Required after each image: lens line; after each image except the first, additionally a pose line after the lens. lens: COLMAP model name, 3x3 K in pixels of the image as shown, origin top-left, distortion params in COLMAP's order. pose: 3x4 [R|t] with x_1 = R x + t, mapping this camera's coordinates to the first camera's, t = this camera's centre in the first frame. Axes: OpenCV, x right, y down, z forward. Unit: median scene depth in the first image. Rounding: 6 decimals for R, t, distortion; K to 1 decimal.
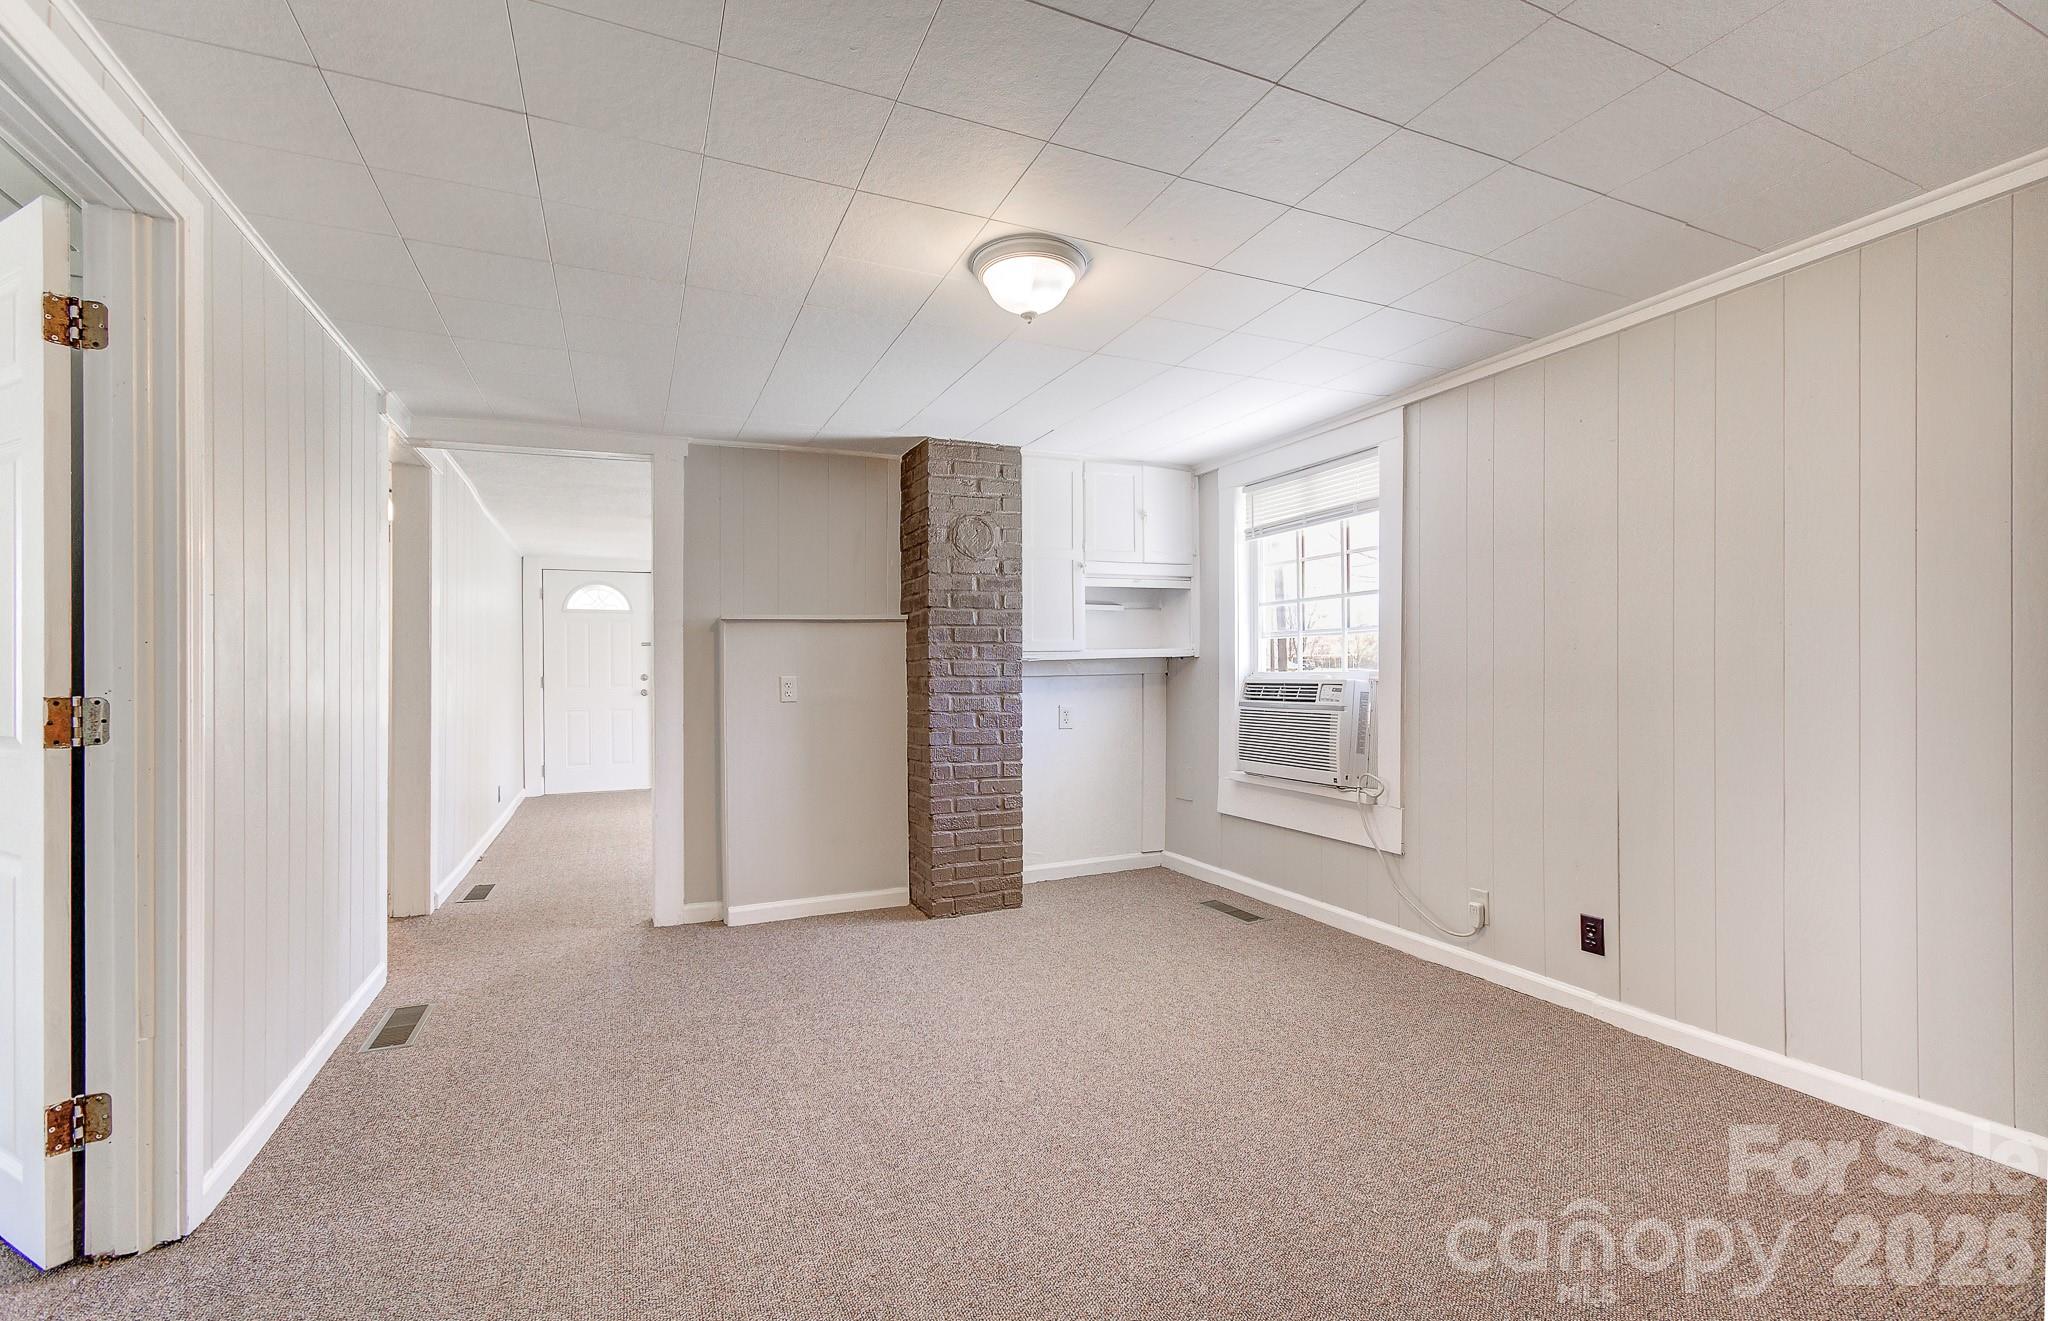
lens RADIAL K [[931.3, 0, 1002.0], [0, 931.3, 680.5], [0, 0, 1]] dist [-0.017638, 0.008314]
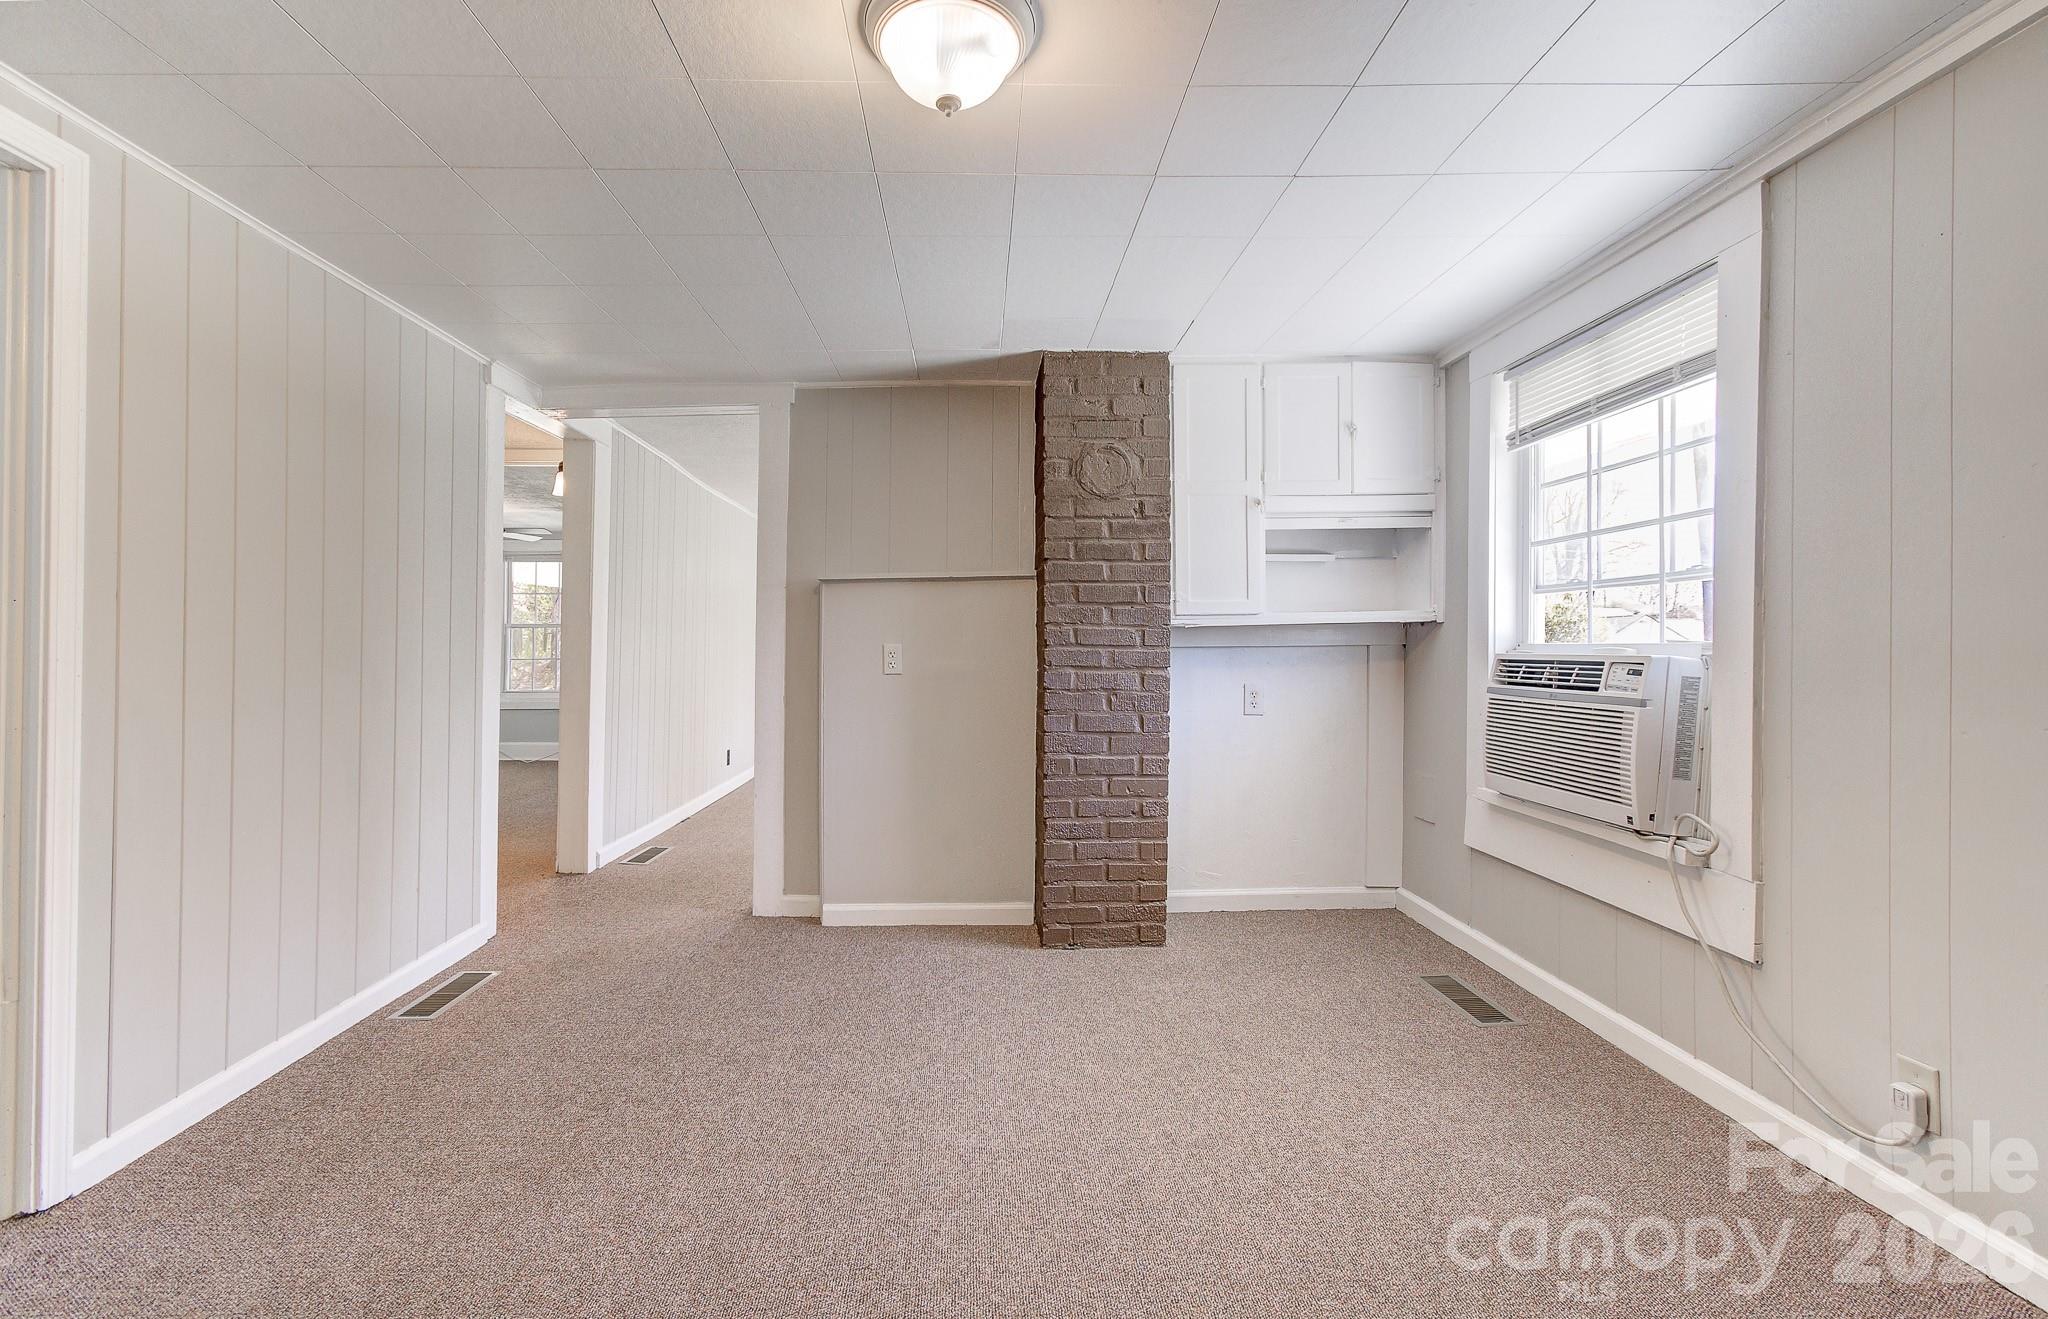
lens RADIAL K [[931.3, 0, 939.6], [0, 931.3, 644.8], [0, 0, 1]] dist [-0.017638, 0.008314]
pose [[0.911352, 0.007015, -0.411568, 0.171642], [-0.010470, 0.999926, -0.006141, 0.000570], [0.411495, 0.009906, 0.911358, 0.227589]]
